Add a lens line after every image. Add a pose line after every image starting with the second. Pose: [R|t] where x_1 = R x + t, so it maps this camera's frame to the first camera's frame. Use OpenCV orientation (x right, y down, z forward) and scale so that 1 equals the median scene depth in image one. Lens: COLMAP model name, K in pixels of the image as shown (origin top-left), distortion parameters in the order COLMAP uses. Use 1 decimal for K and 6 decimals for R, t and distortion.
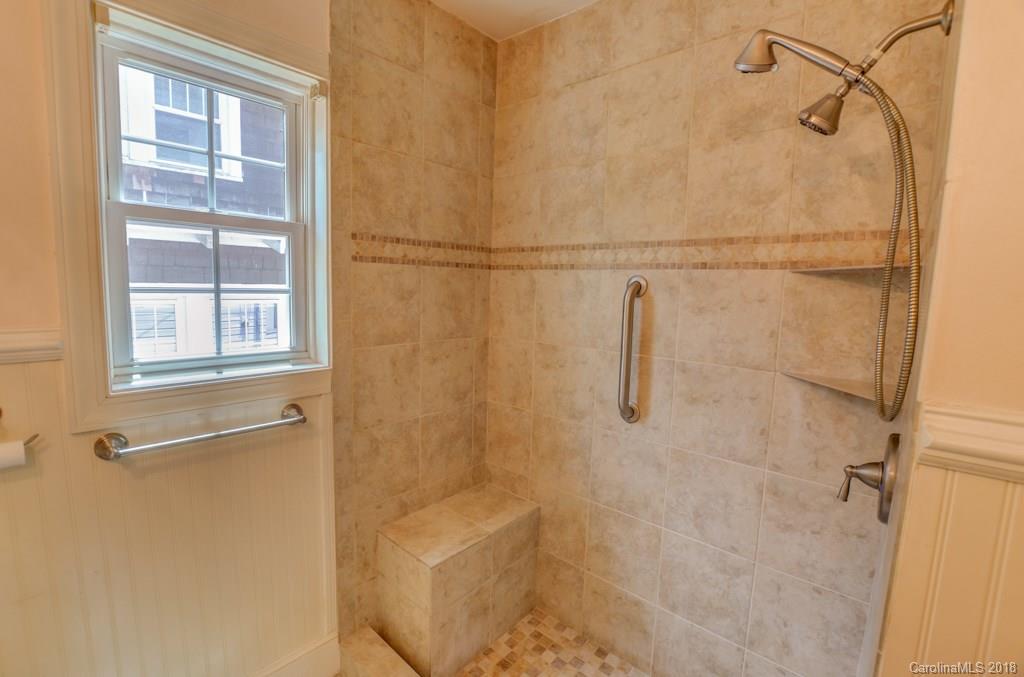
lens RADIAL K [[450.3, 0, 506.0], [0, 450.3, 341.6], [0, 0, 1]] dist [-0.033429, 0.003396]
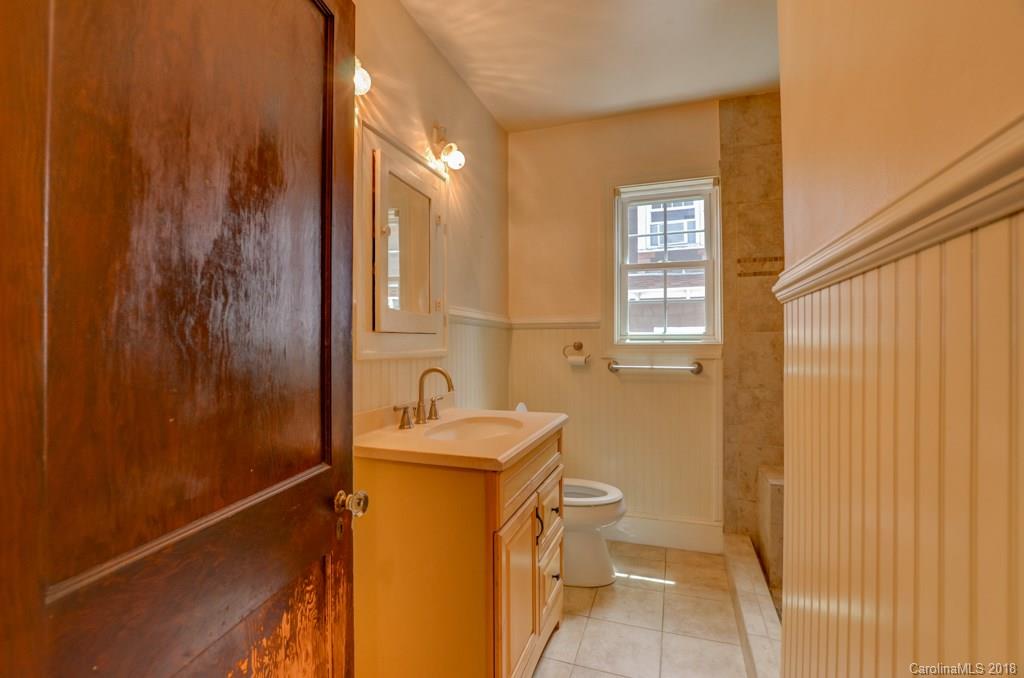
lens RADIAL K [[450.3, 0, 512.7], [0, 450.3, 340.5], [0, 0, 1]] dist [-0.033429, 0.003396]
pose [[0.390146, -0.036776, -0.920018, 0.776599], [-0.092479, 0.992584, -0.078893, 0.238122], [0.916097, 0.115862, 0.383852, -0.305074]]
